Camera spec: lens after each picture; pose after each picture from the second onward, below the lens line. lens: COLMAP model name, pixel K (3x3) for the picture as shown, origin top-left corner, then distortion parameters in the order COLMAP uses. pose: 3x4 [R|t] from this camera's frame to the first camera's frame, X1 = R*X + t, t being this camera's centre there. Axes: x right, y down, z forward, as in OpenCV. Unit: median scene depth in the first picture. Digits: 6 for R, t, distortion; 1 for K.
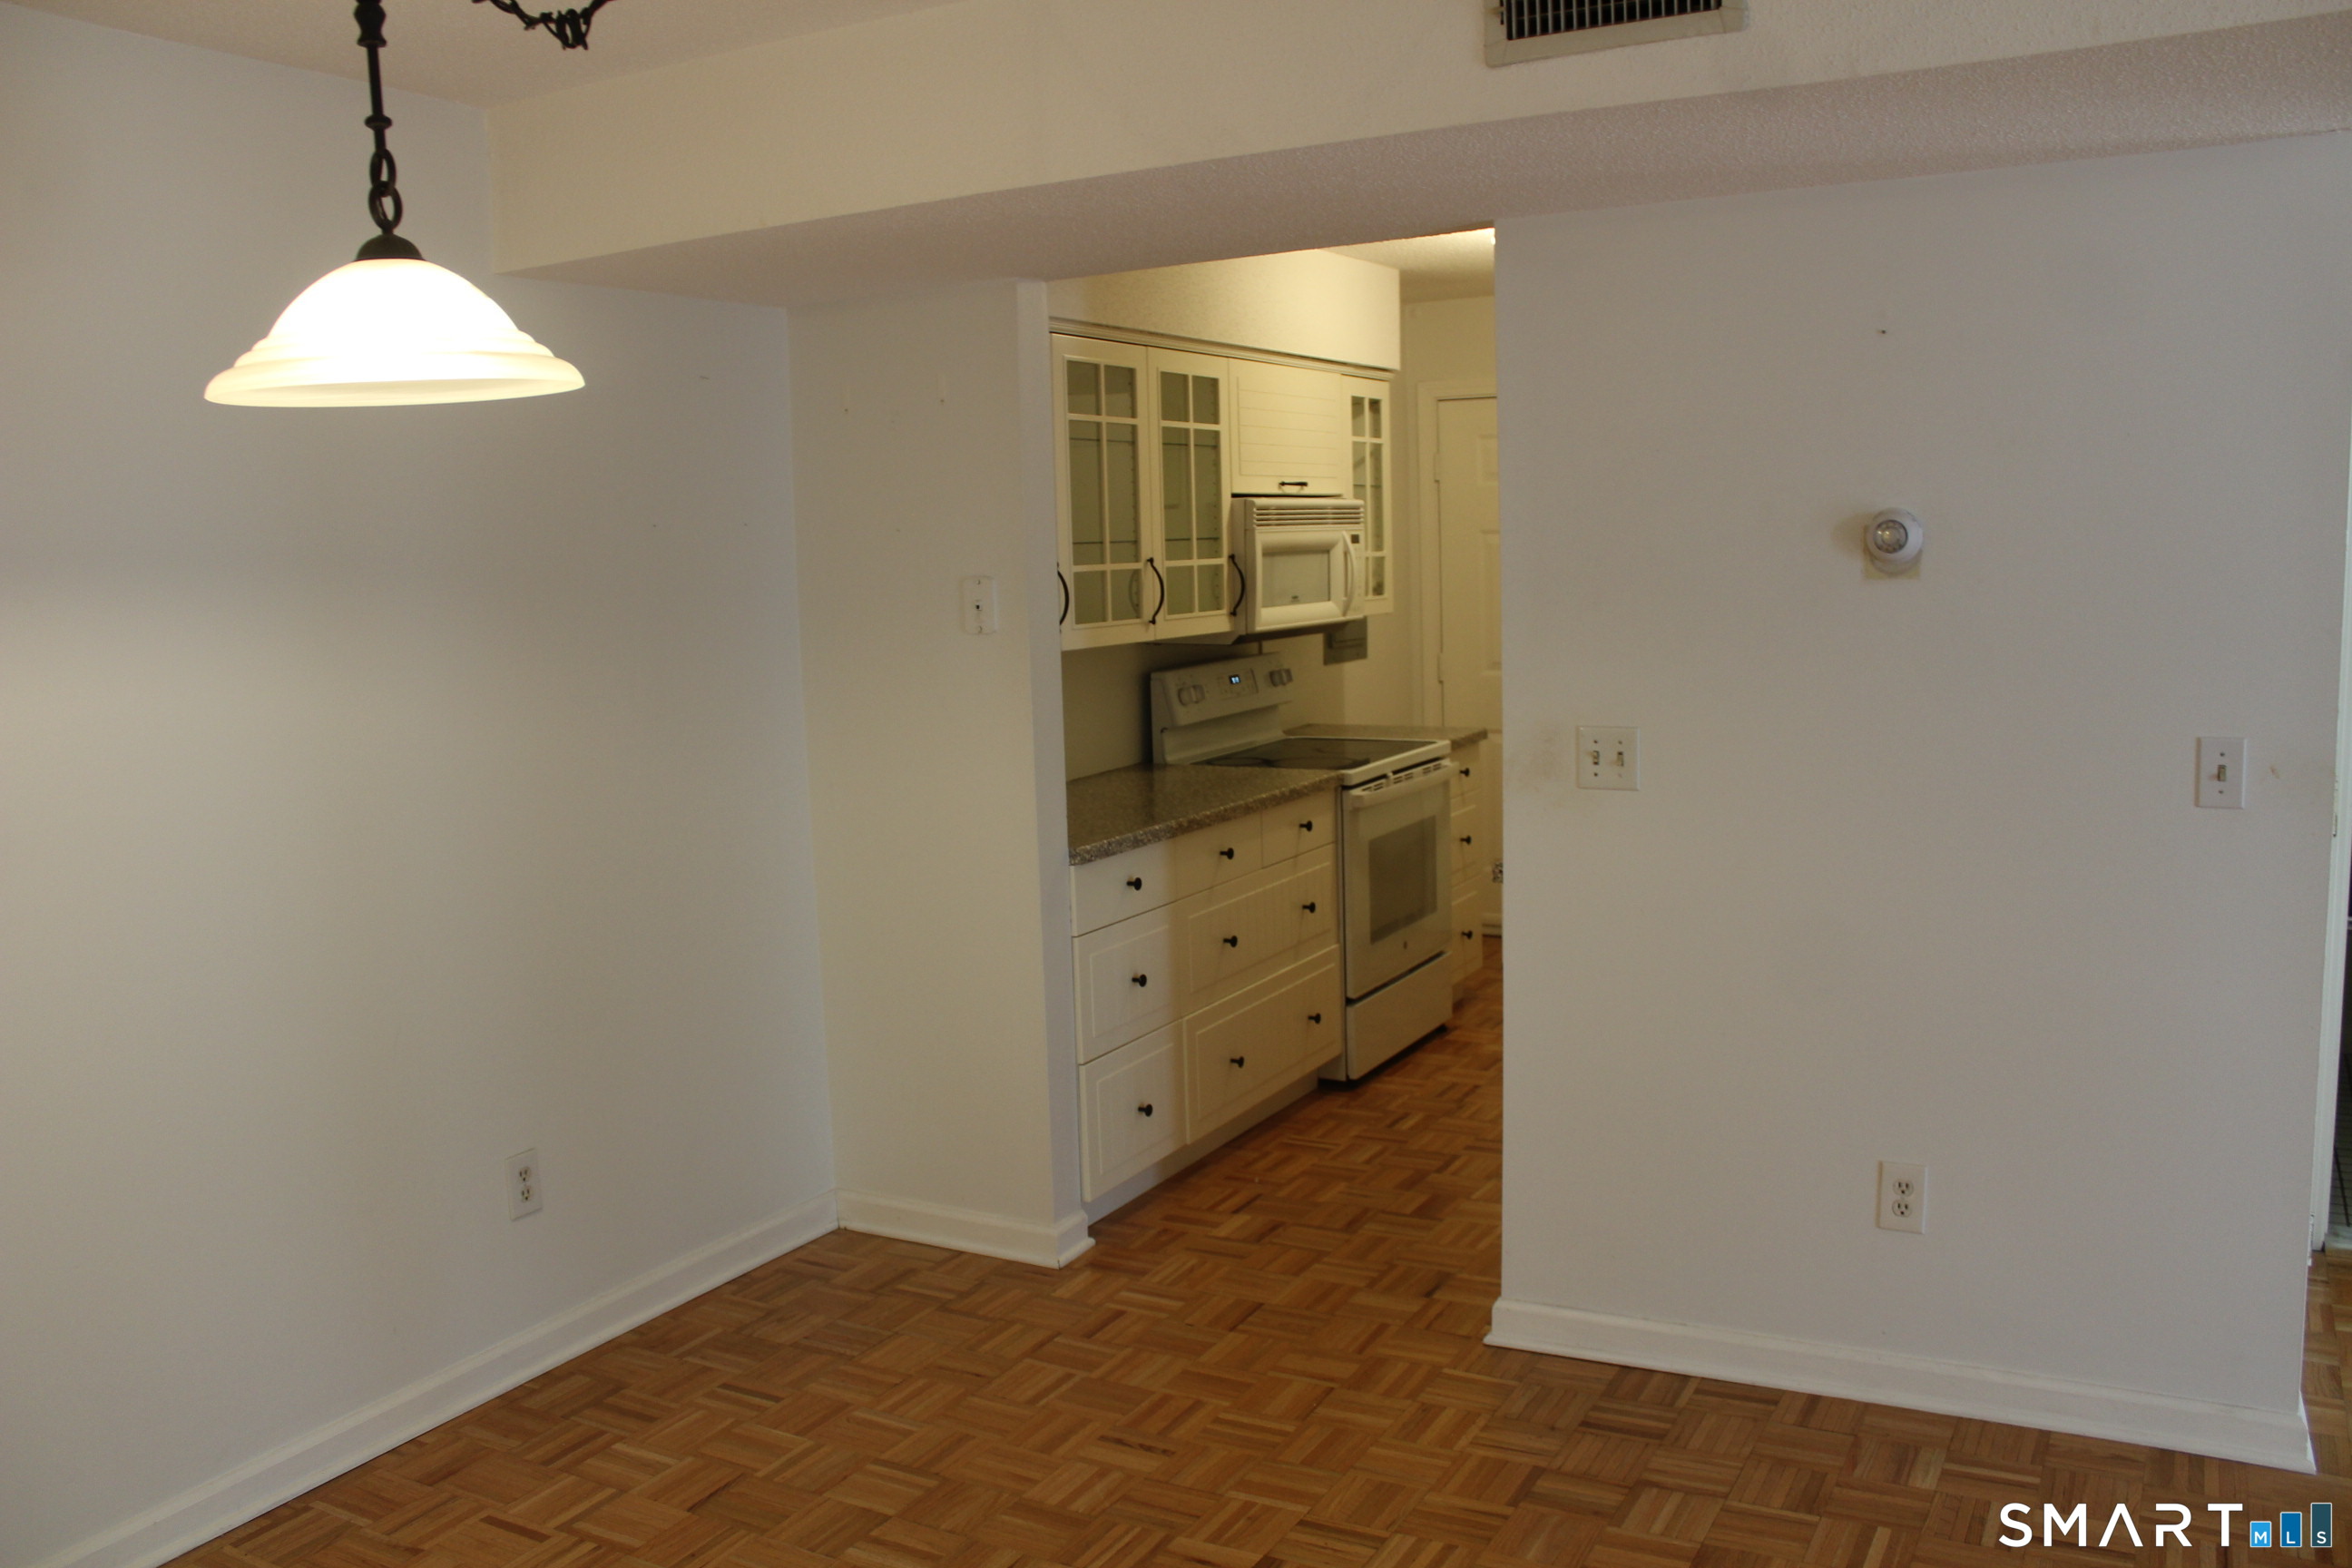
lens RADIAL K [[1957.1, 0, 1176.0], [0, 1957.1, 784.0], [0, 0, 1]] dist [-0.164460, 0.145919]
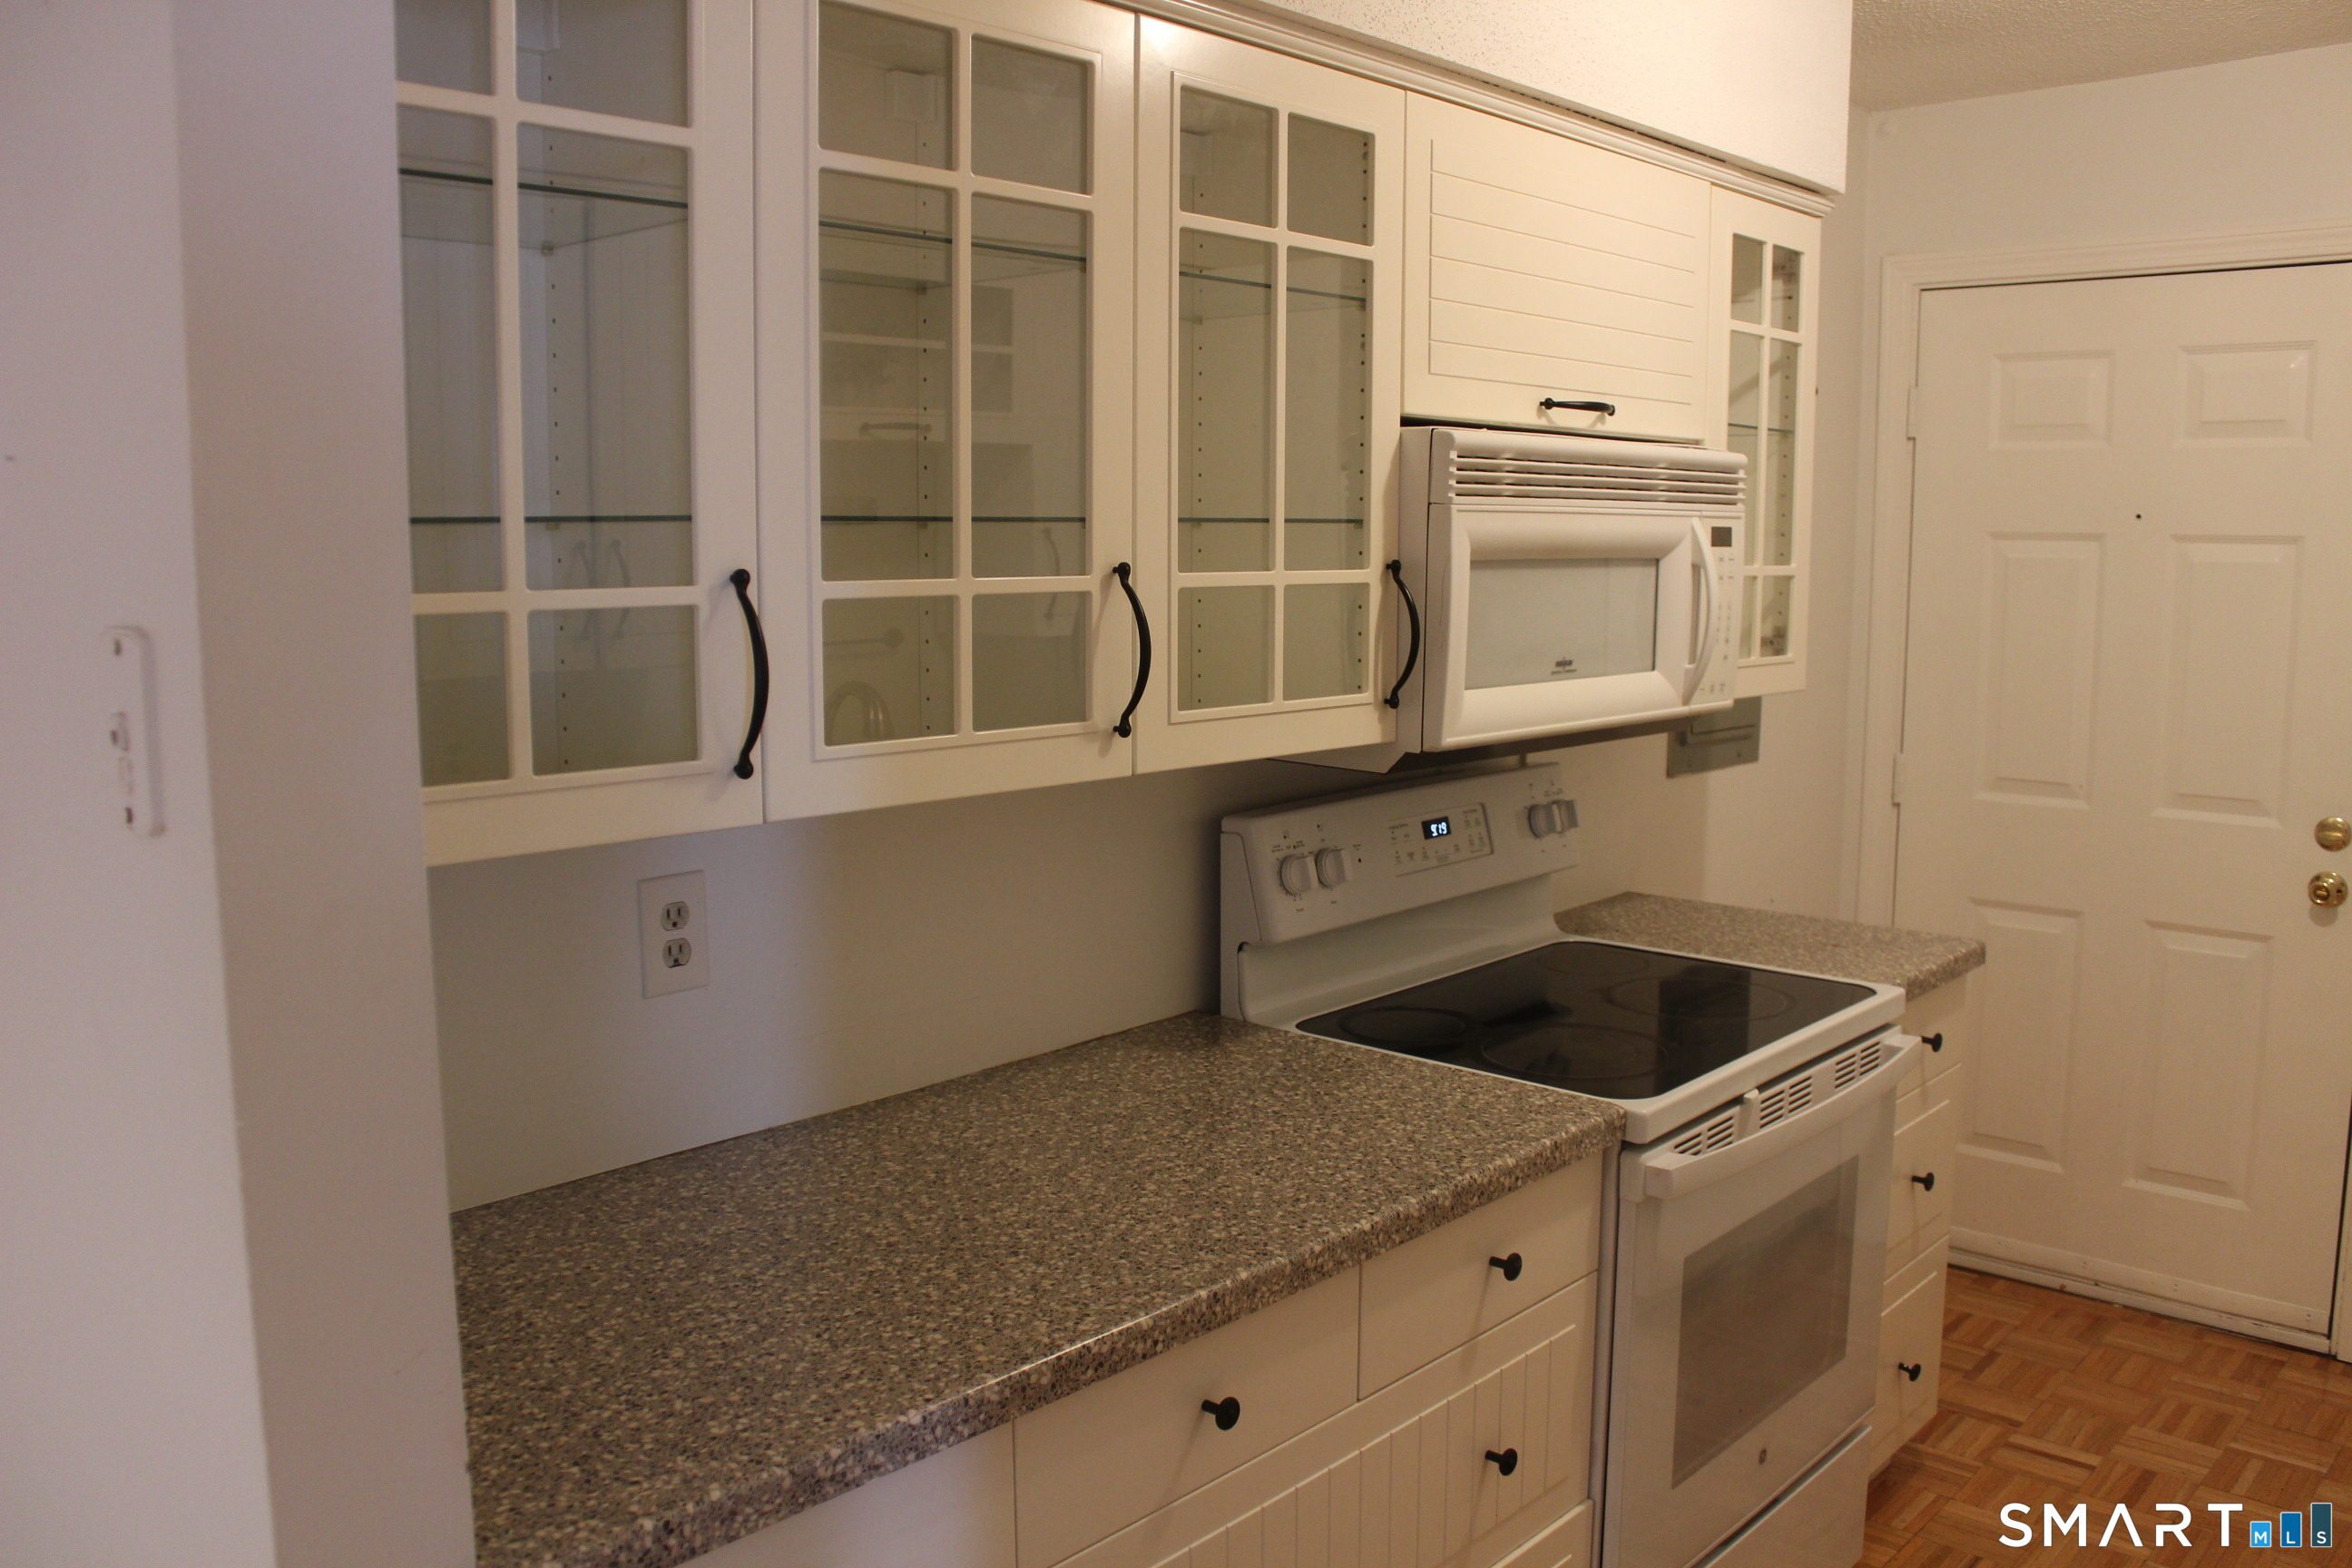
lens RADIAL K [[1957.1, 0, 1176.0], [0, 1957.1, 784.0], [0, 0, 1]] dist [-0.164460, 0.145919]
pose [[0.973058, 0.062642, -0.221887, 0.076303], [-0.060999, 0.998036, 0.014257, -0.070776], [0.222345, -0.000338, 0.974968, 0.565045]]
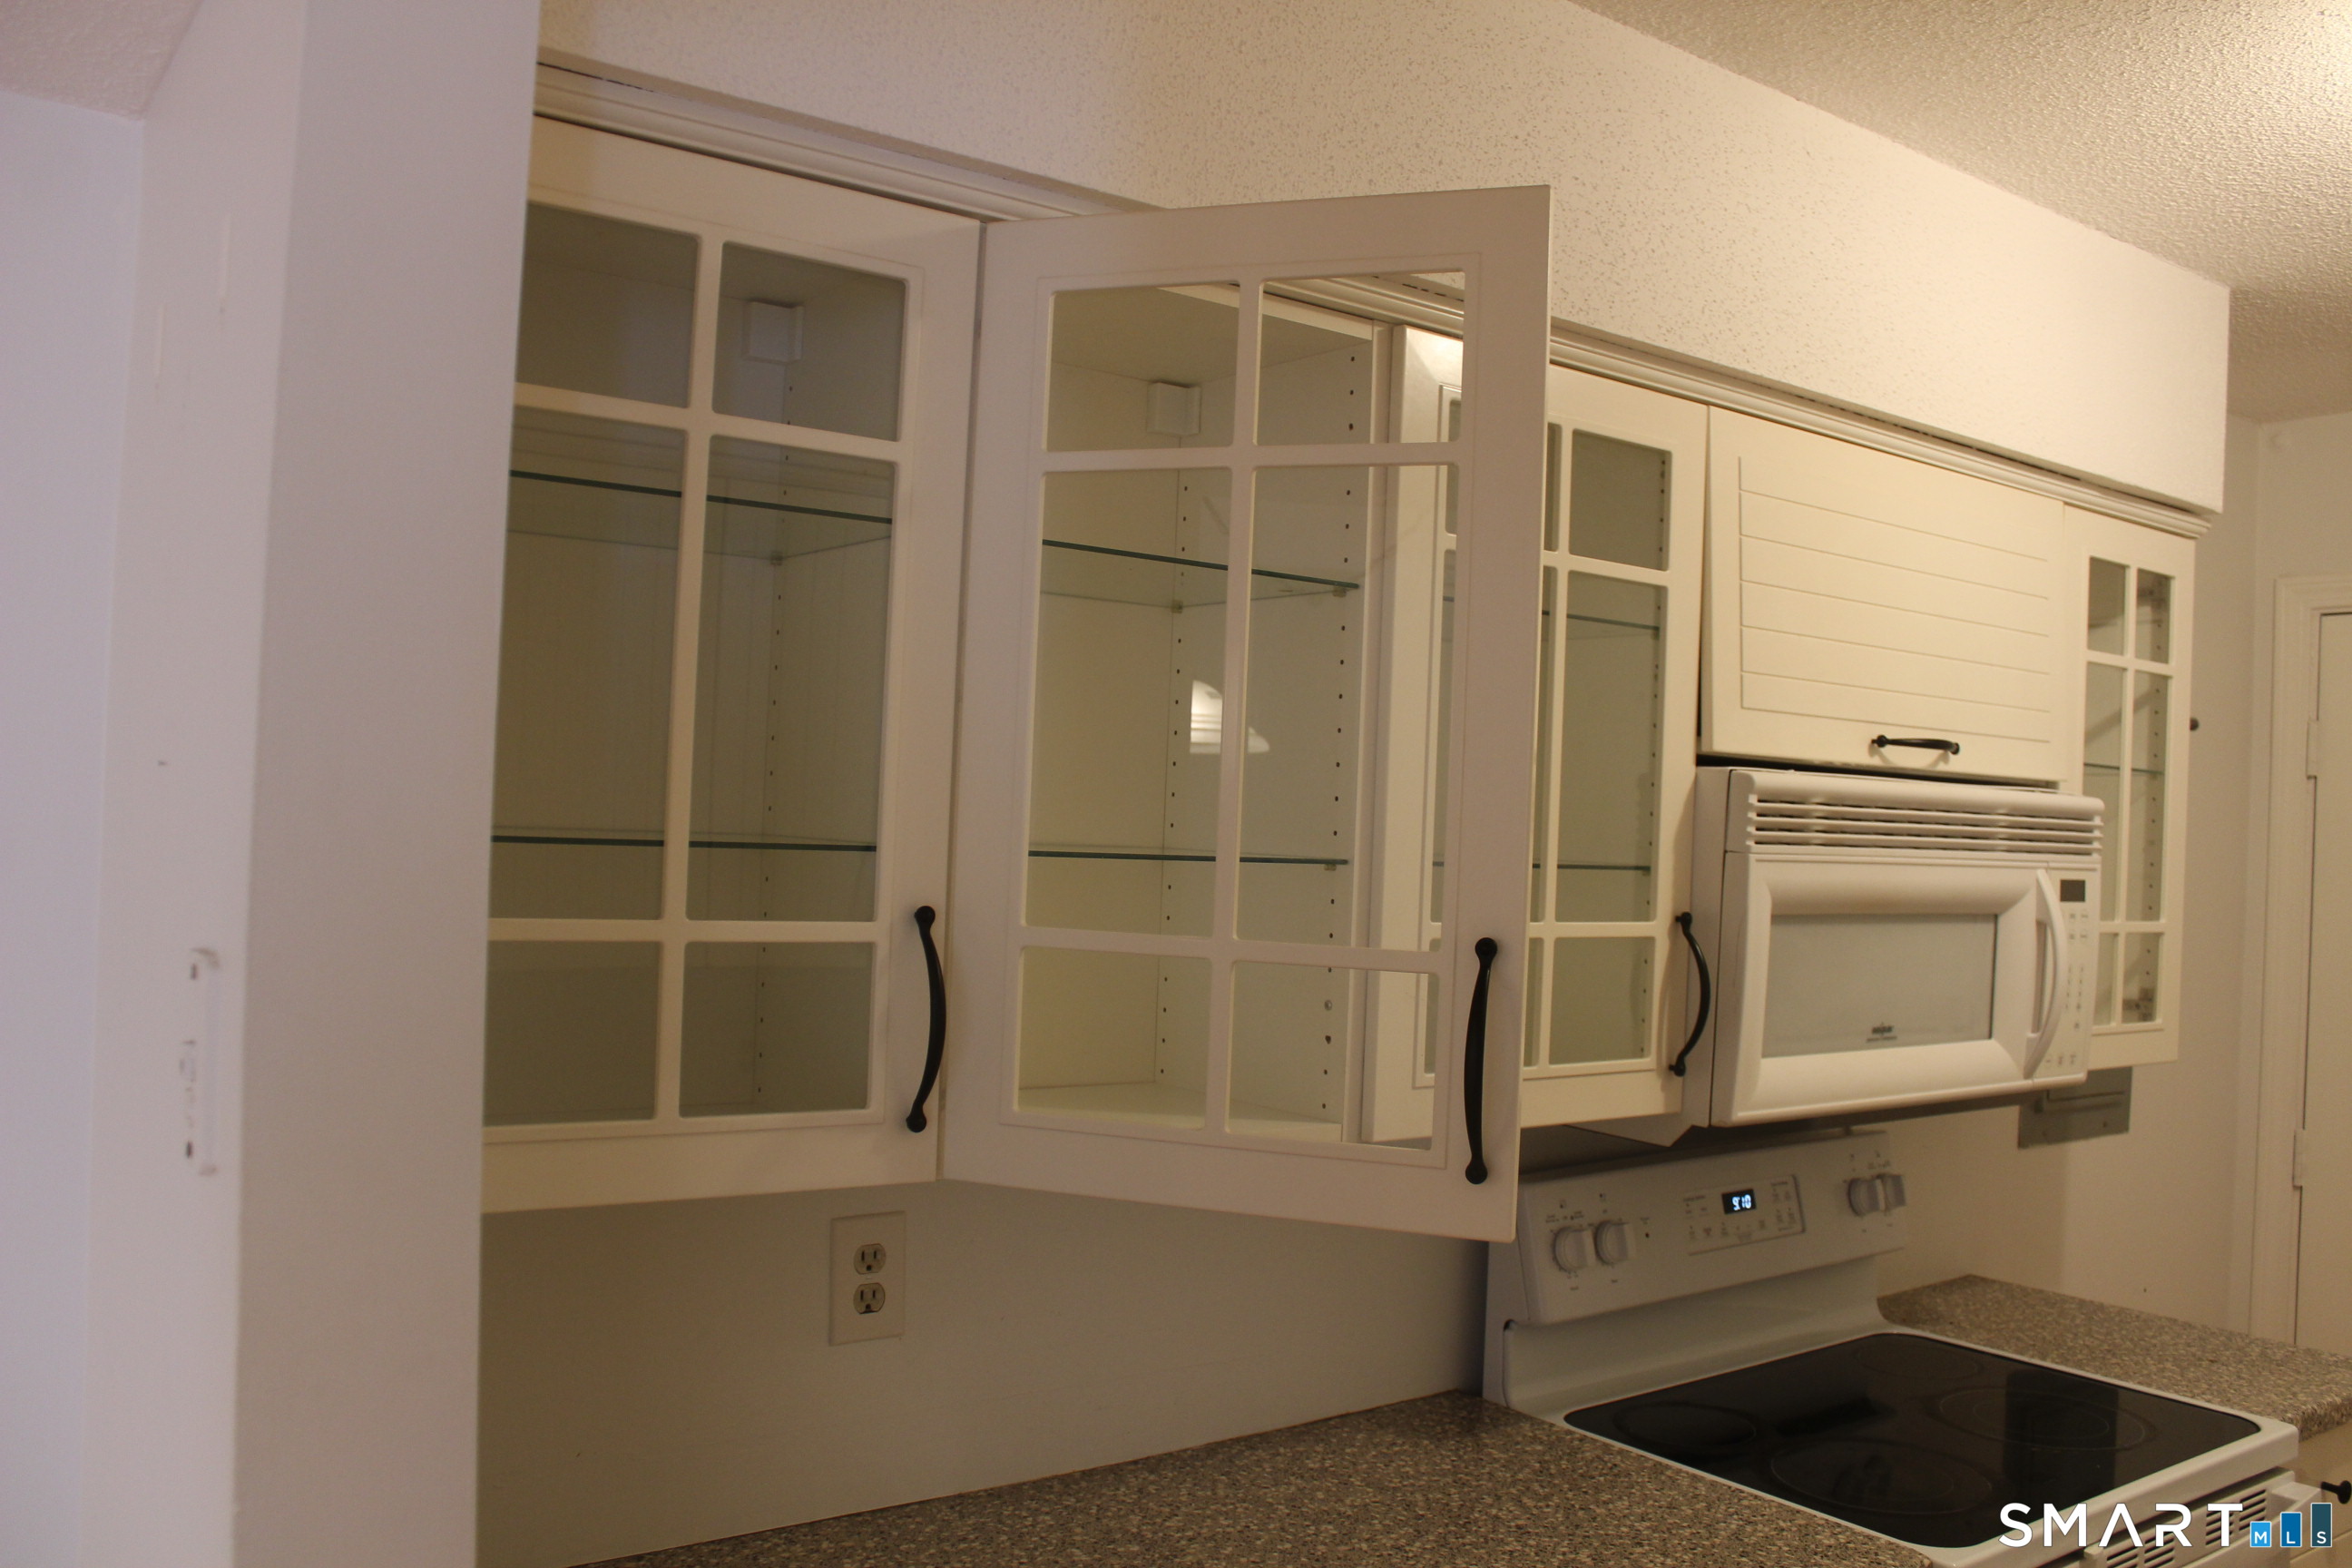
lens RADIAL K [[1957.1, 0, 1176.0], [0, 1957.1, 784.0], [0, 0, 1]] dist [-0.164460, 0.145919]
pose [[0.909993, 0.061127, -0.410093, 0.088499], [-0.119677, 0.985699, -0.118636, -0.083182], [0.396976, 0.157036, 0.904295, 0.598040]]
